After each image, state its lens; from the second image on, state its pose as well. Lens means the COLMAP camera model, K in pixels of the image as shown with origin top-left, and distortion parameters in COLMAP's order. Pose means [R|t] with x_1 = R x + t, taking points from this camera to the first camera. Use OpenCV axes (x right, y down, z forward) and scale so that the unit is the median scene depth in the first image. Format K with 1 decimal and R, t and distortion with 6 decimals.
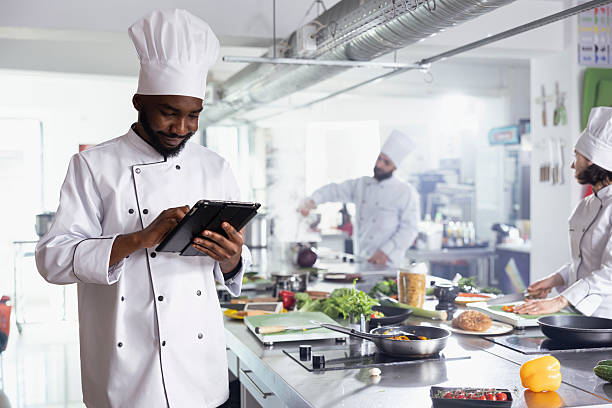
lens RADIAL K [[759.2, 0, 300.2], [0, 759.2, 209.5], [0, 0, 1]] dist [0.009839, 0.000000]
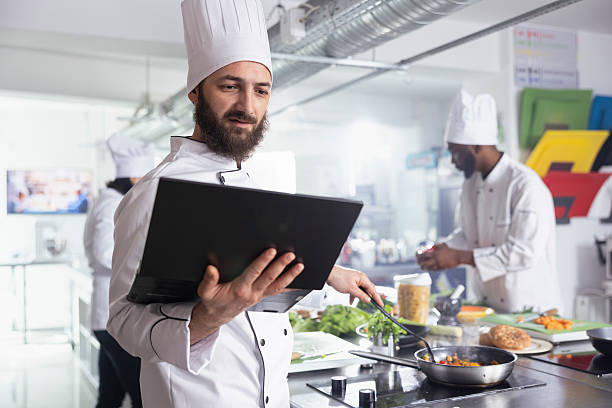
lens RADIAL K [[679.9, 0, 306.2], [0, 679.9, 203.4], [0, 0, 1]] dist [0.005654, 0.000000]
pose [[0.990395, -0.004959, 0.138177, -0.090121], [0.011582, 0.998820, -0.047168, 0.024155], [-0.137780, 0.048315, 0.989284, 0.222210]]
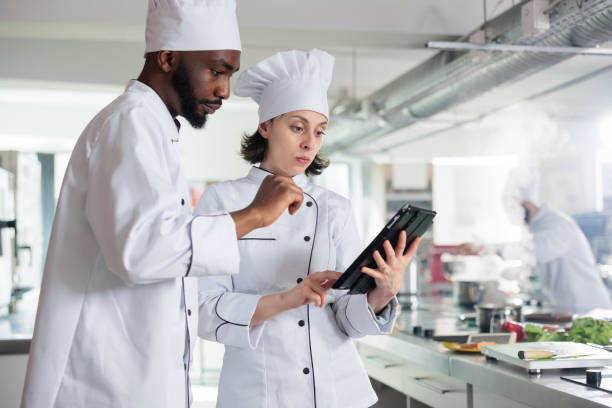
lens RADIAL K [[907.6, 0, 306.4], [0, 907.6, 197.8], [0, 0, 1]] dist [-0.036035, 0.000000]
pose [[0.994453, -0.006198, -0.104997, -0.142656], [-0.002047, 0.996933, -0.078236, 0.053791], [0.105160, 0.078017, 0.991390, 0.005195]]
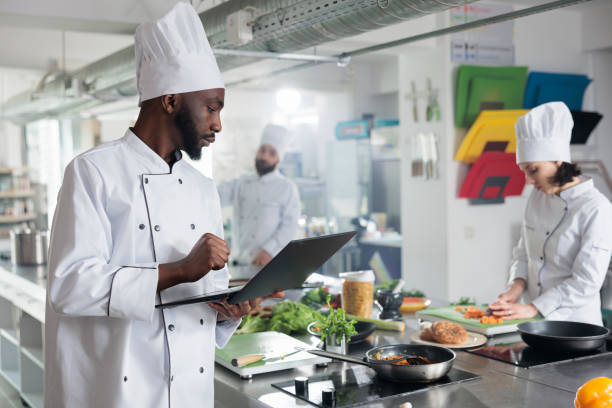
lens RADIAL K [[759.2, 0, 303.0], [0, 759.2, 207.0], [0, 0, 1]] dist [0.009839, 0.000000]
pose [[0.969267, -0.022971, 0.244938, -0.147593], [0.021169, 0.999726, 0.009990, -0.019194], [-0.245100, -0.004498, 0.969487, 0.113215]]
